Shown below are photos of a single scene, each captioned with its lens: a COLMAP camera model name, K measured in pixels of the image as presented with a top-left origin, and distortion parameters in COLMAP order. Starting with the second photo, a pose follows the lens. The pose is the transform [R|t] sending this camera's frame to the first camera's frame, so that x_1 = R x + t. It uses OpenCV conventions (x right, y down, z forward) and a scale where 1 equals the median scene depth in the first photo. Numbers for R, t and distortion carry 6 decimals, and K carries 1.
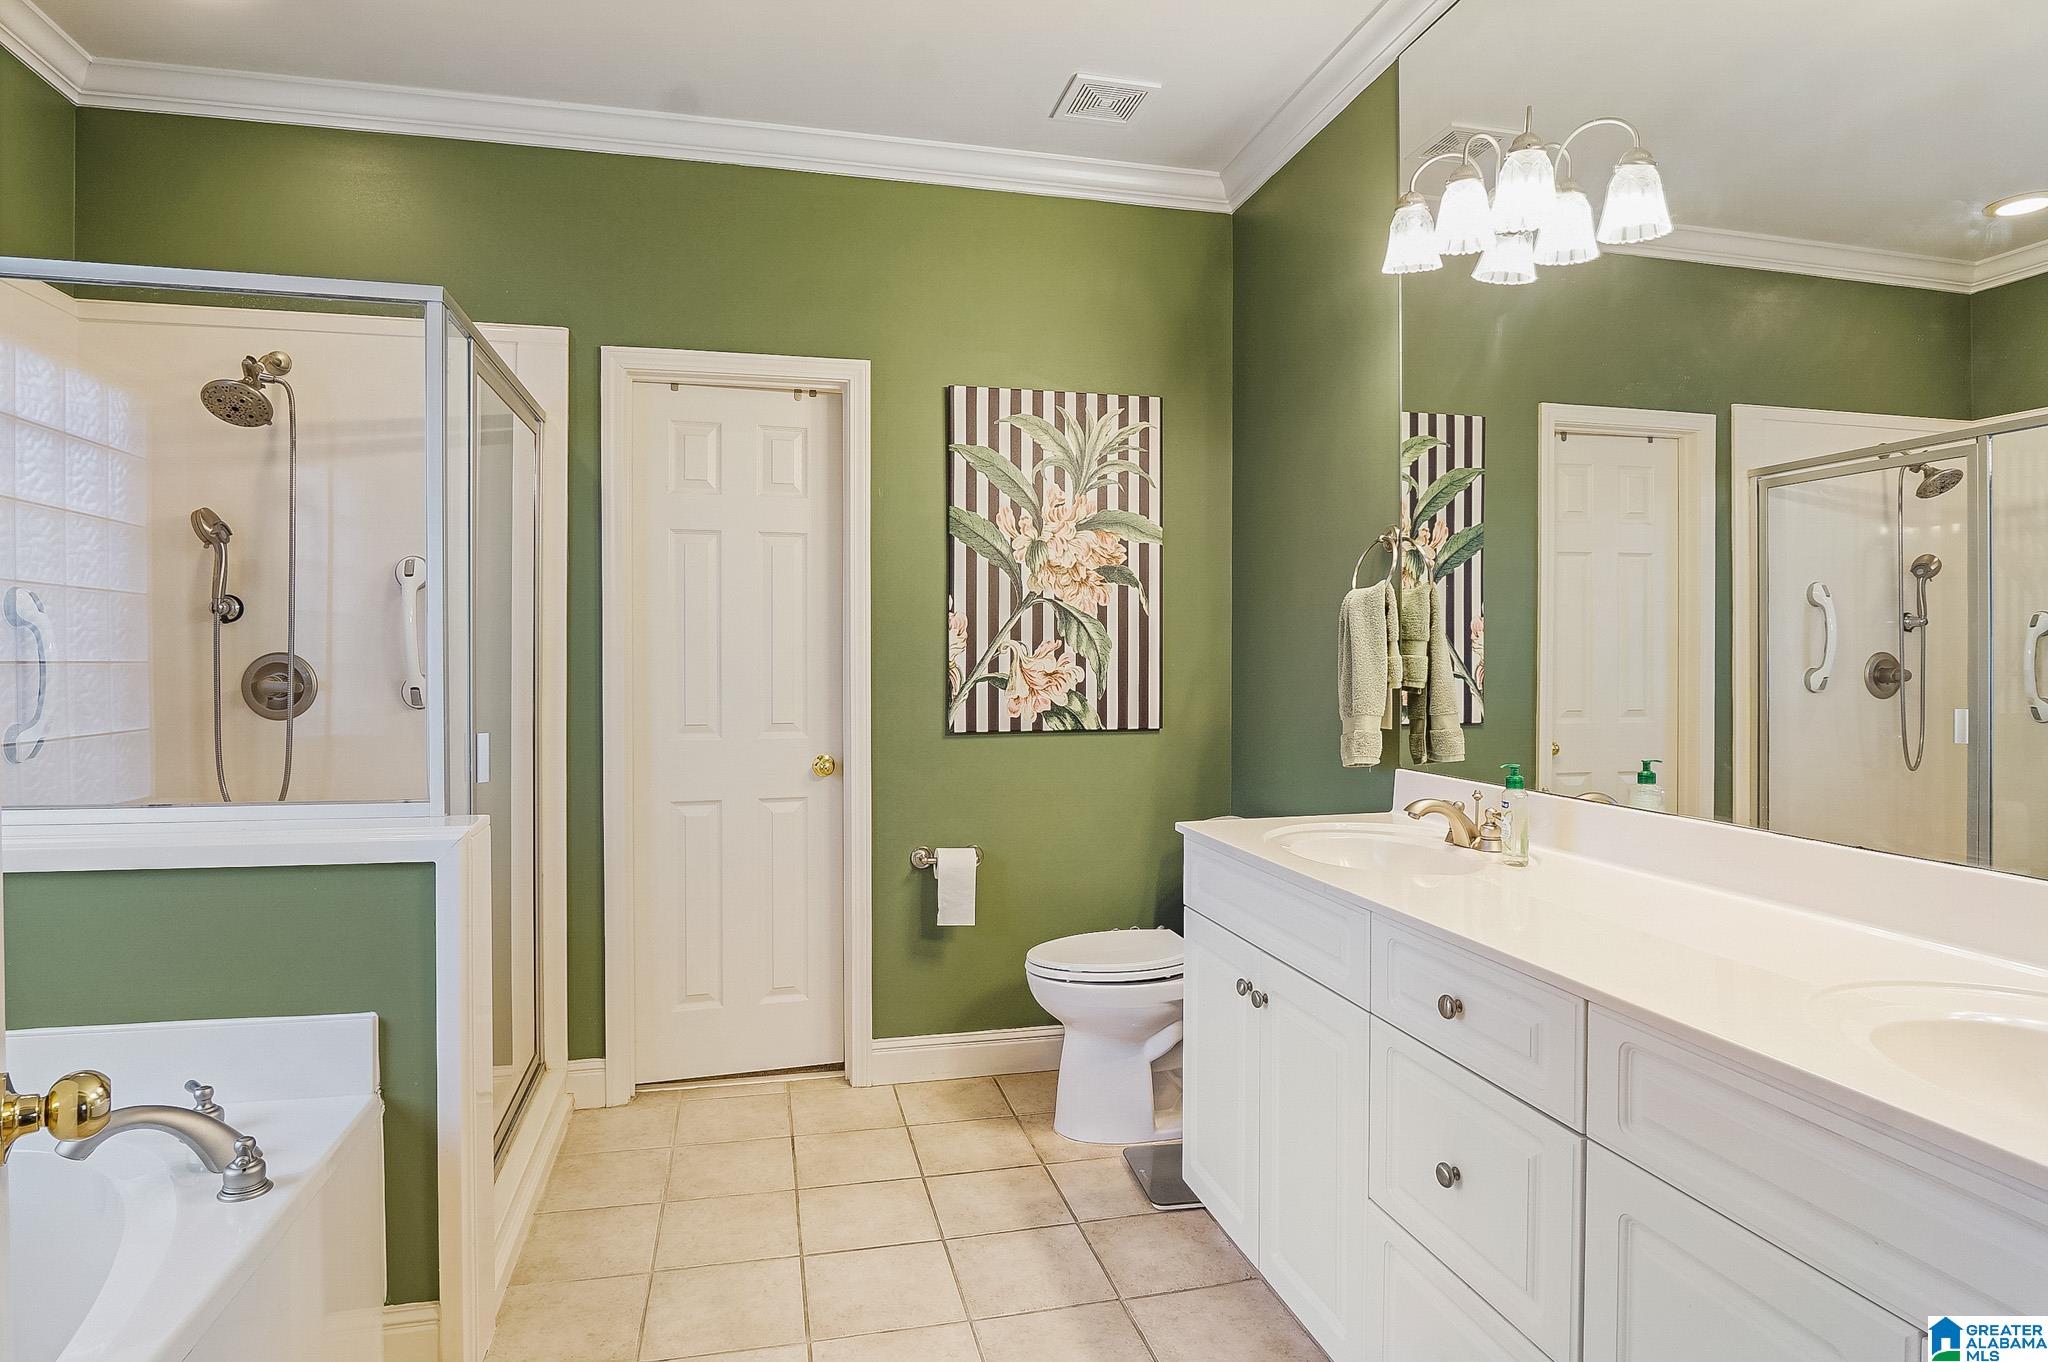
lens RADIAL K [[1123.6, 0, 1023.9], [0, 1123.6, 681.3], [0, 0, 1]] dist [-0.028710, 0.004610]
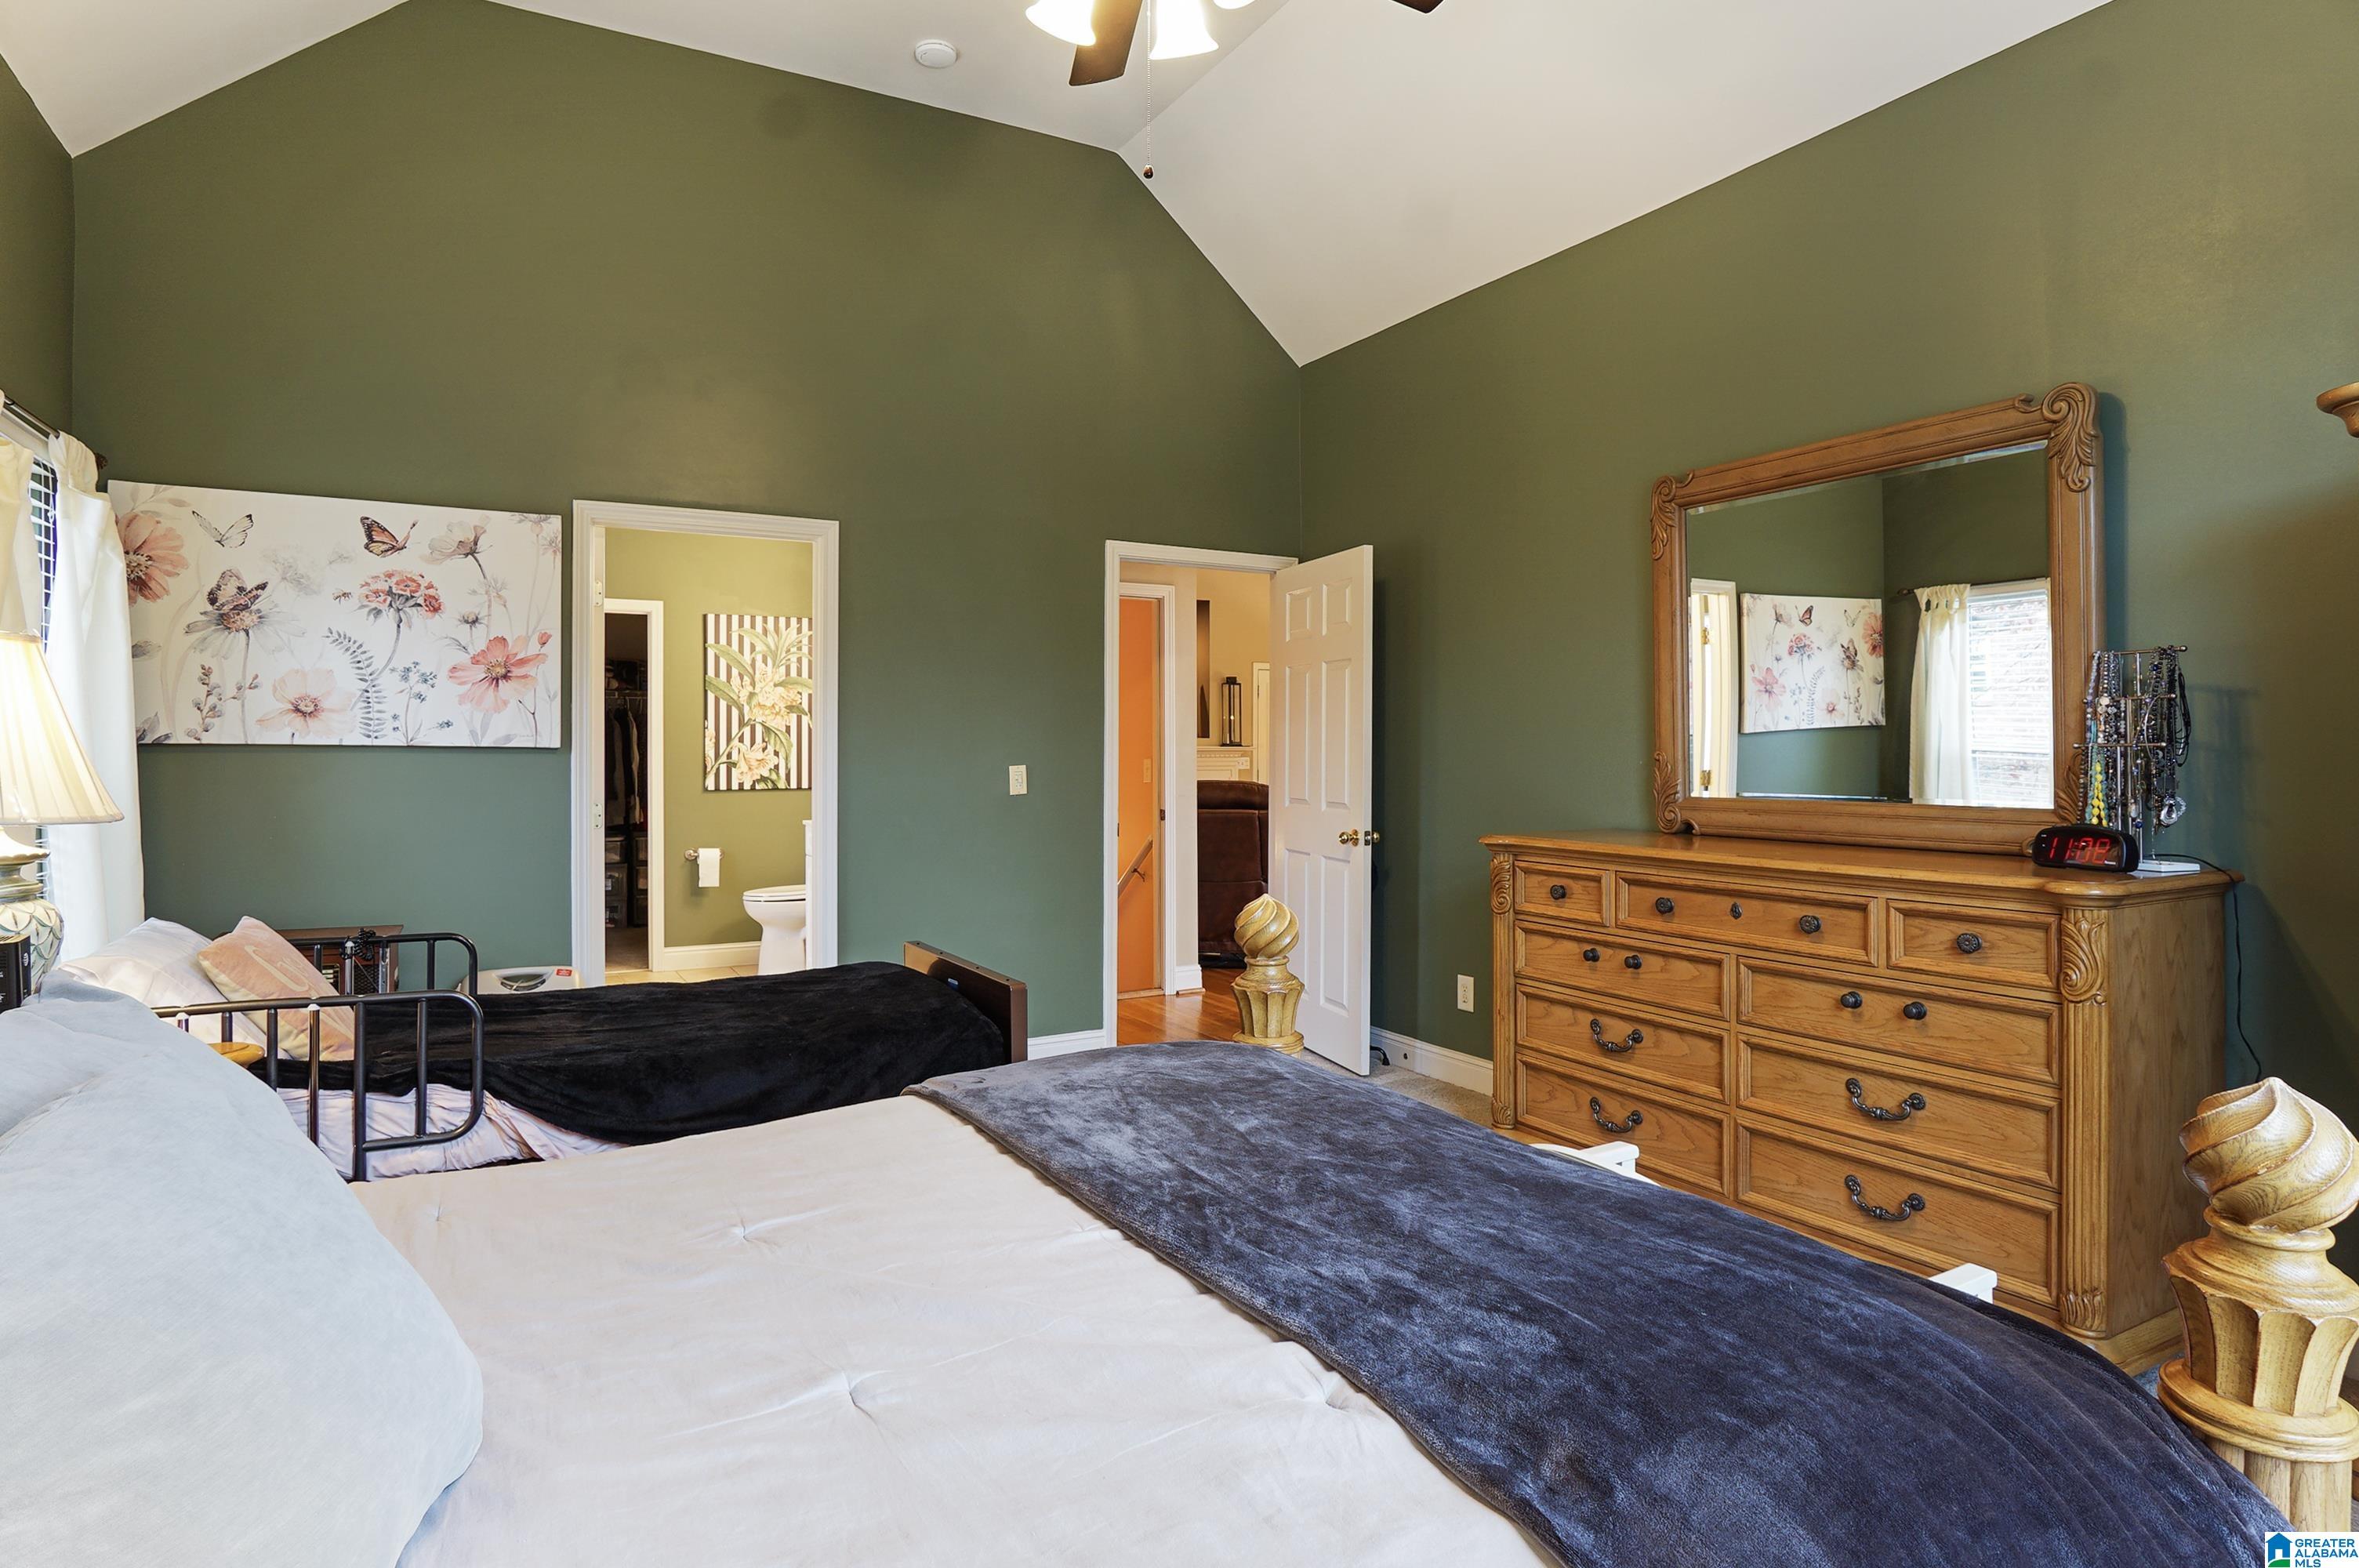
lens RADIAL K [[1294.3, 0, 1183.5], [0, 1294.3, 762.4], [0, 0, 1]] dist [-0.028710, 0.004610]
pose [[0.958806, -0.000701, 0.284062, 0.093560], [0.001497, 0.999996, -0.002583, 0.004390], [-0.284059, 0.002902, 0.958802, -1.379315]]
